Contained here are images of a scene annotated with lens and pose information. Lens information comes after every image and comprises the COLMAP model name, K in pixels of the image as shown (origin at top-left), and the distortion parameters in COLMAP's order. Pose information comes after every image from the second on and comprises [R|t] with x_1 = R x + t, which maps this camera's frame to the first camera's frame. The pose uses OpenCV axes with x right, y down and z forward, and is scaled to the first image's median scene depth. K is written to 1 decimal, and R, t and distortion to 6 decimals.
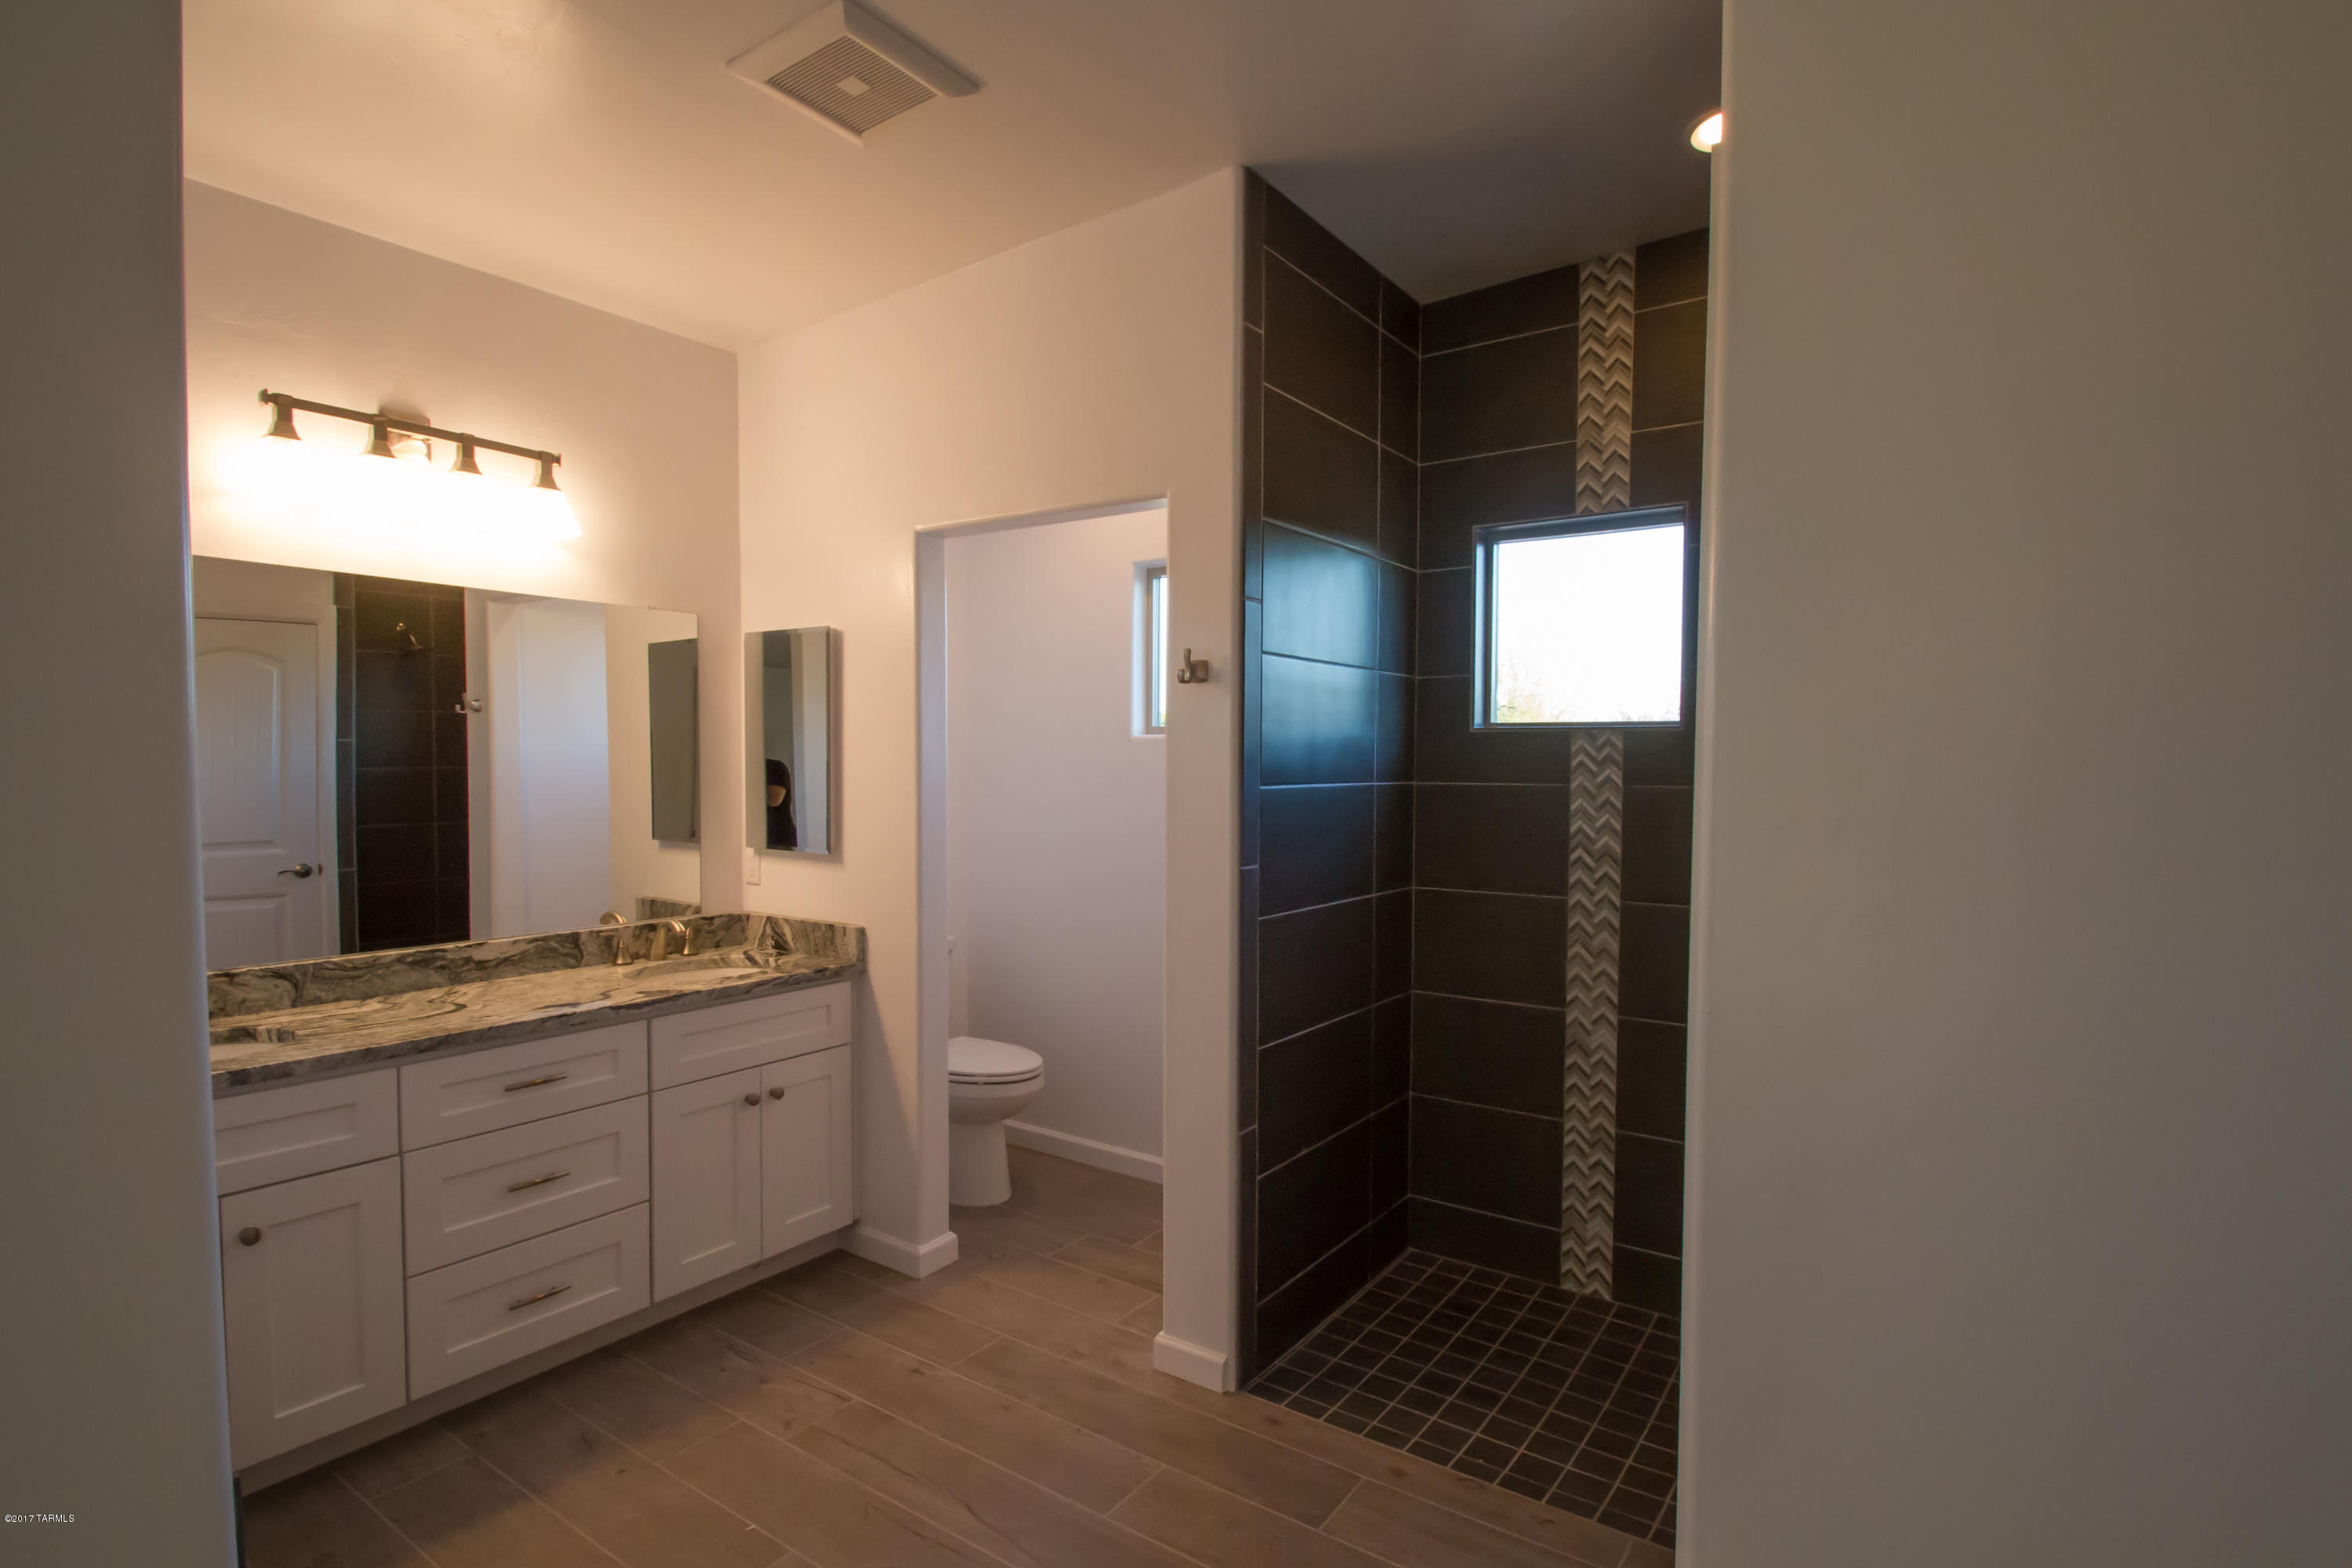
lens RADIAL K [[1094.7, 0, 1189.9], [0, 1094.7, 810.7], [0, 0, 1]] dist [0.006690, -0.012132]
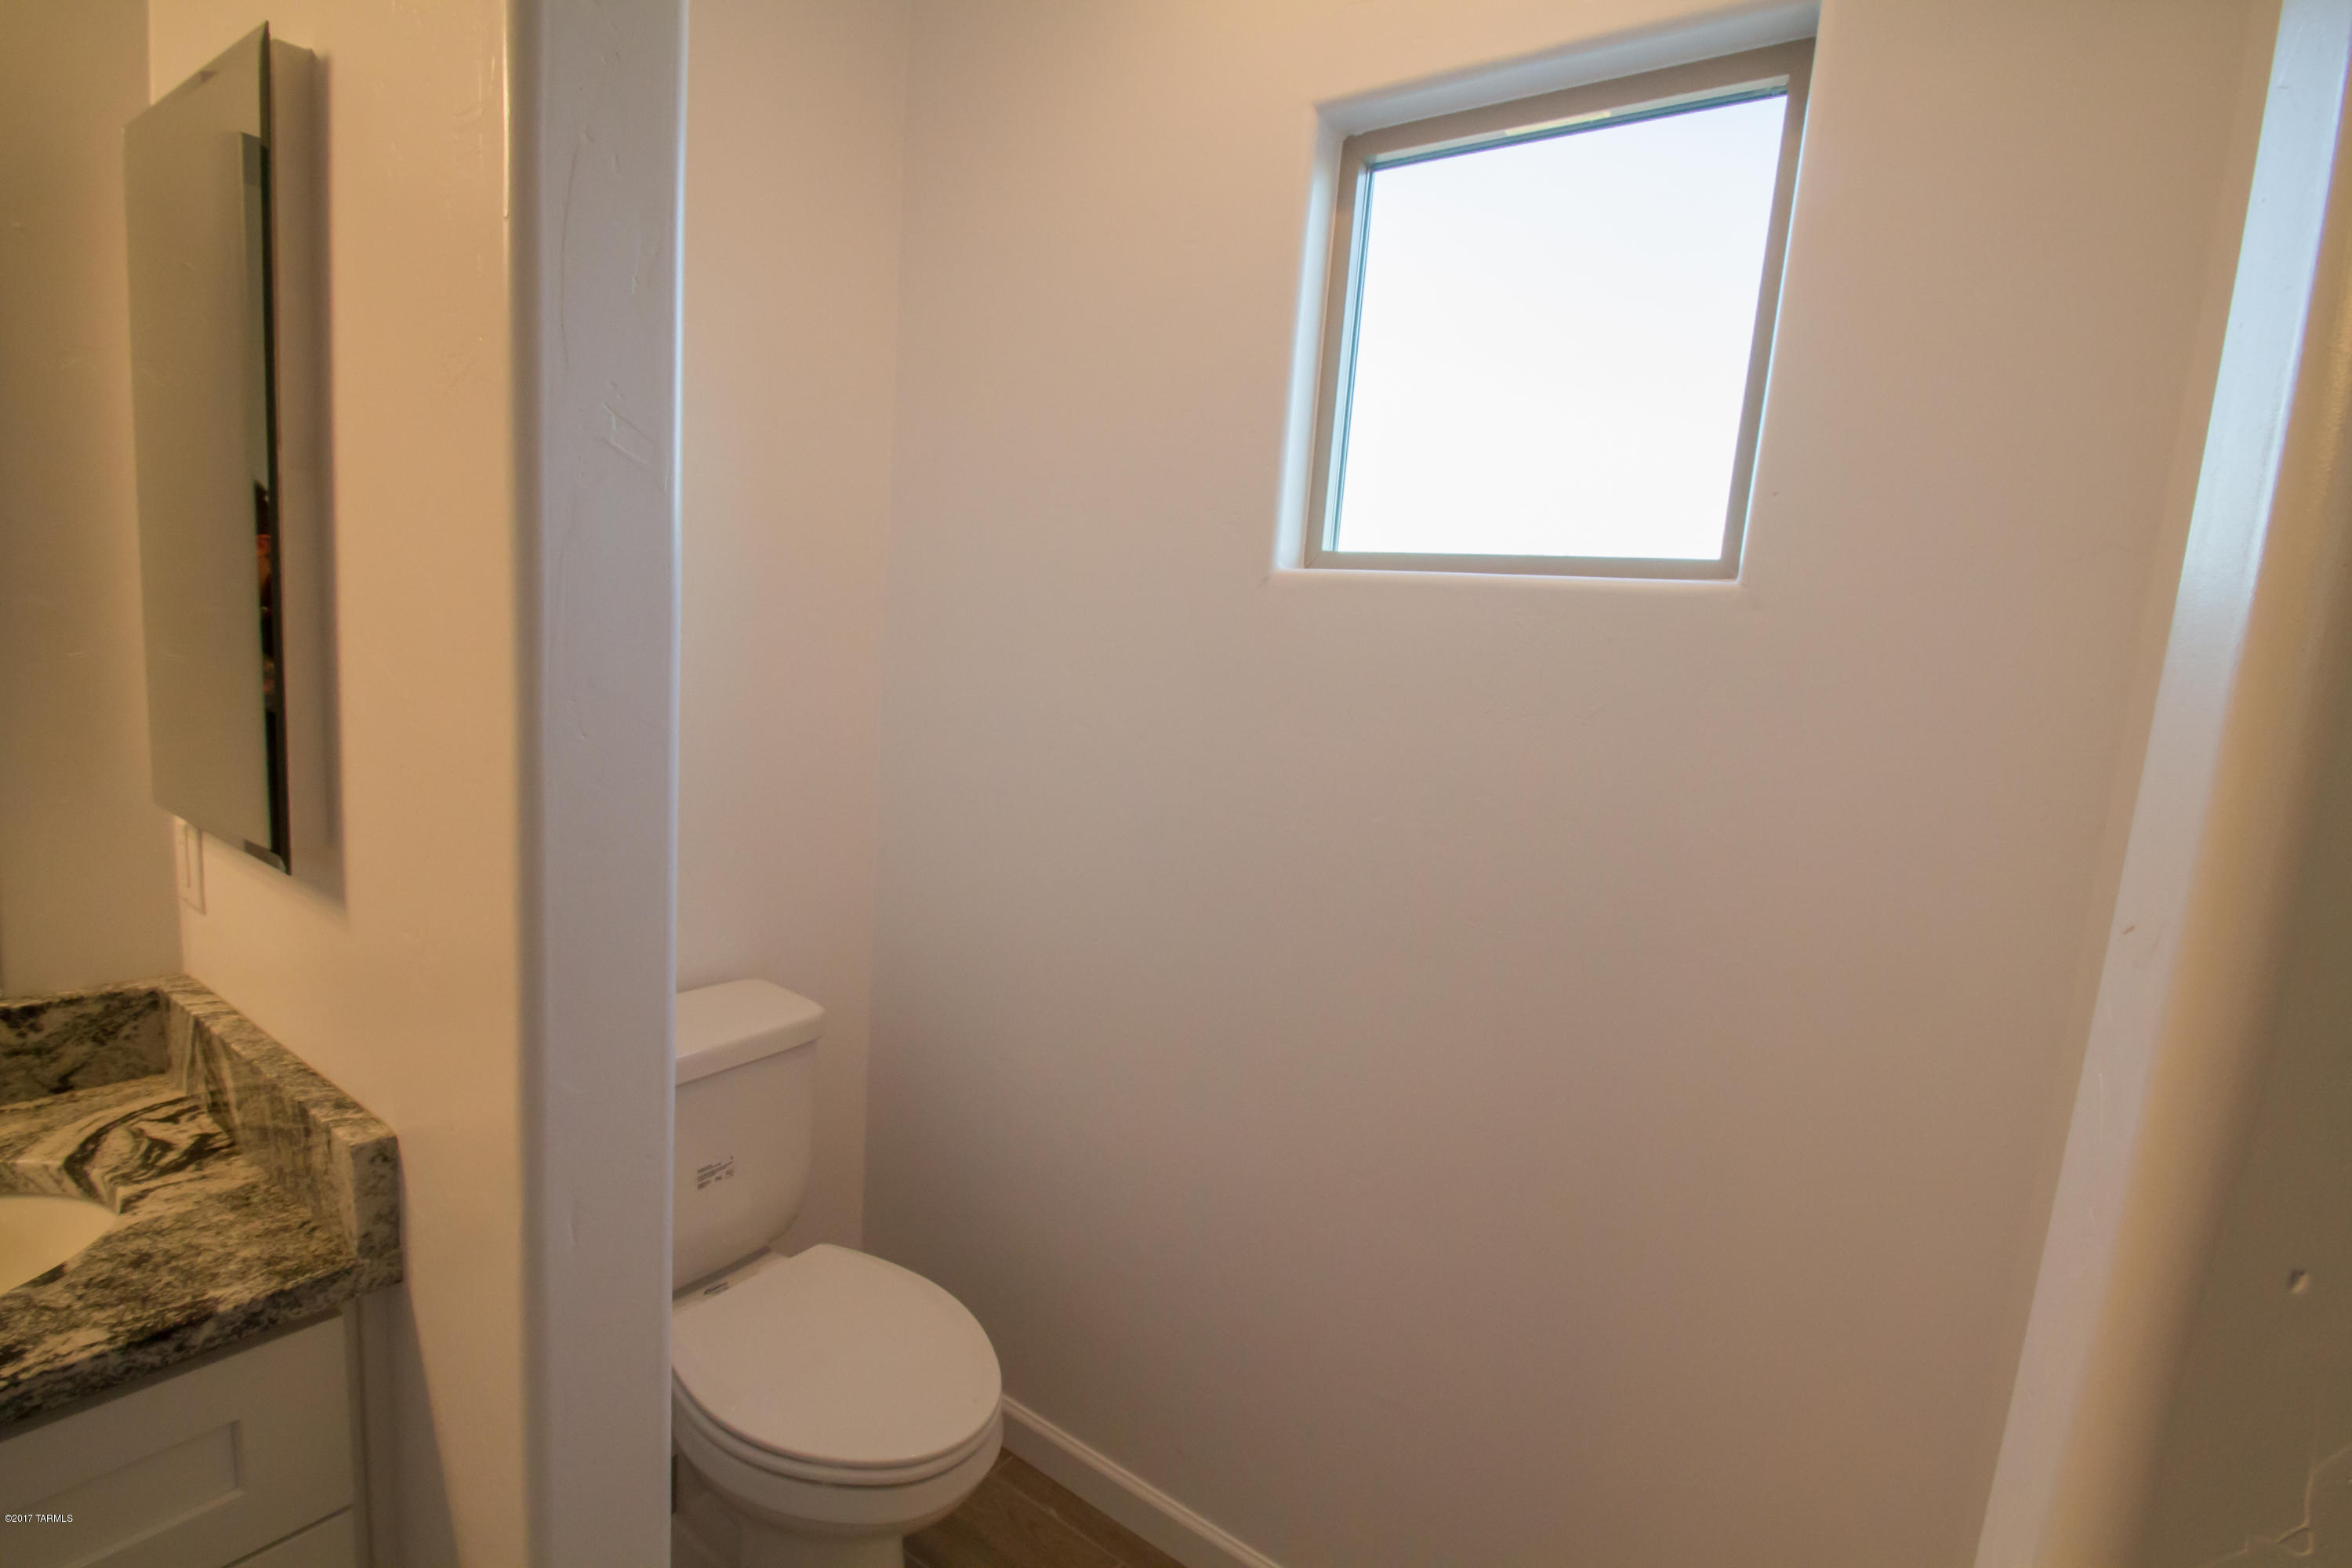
lens RADIAL K [[1094.7, 0, 1189.9], [0, 1094.7, 810.7], [0, 0, 1]] dist [0.006690, -0.012132]
pose [[0.997122, 0.075785, -0.002021, -0.106648], [-0.075102, 0.991069, 0.110187, -0.031046], [0.010354, -0.109718, 0.993909, 0.828042]]
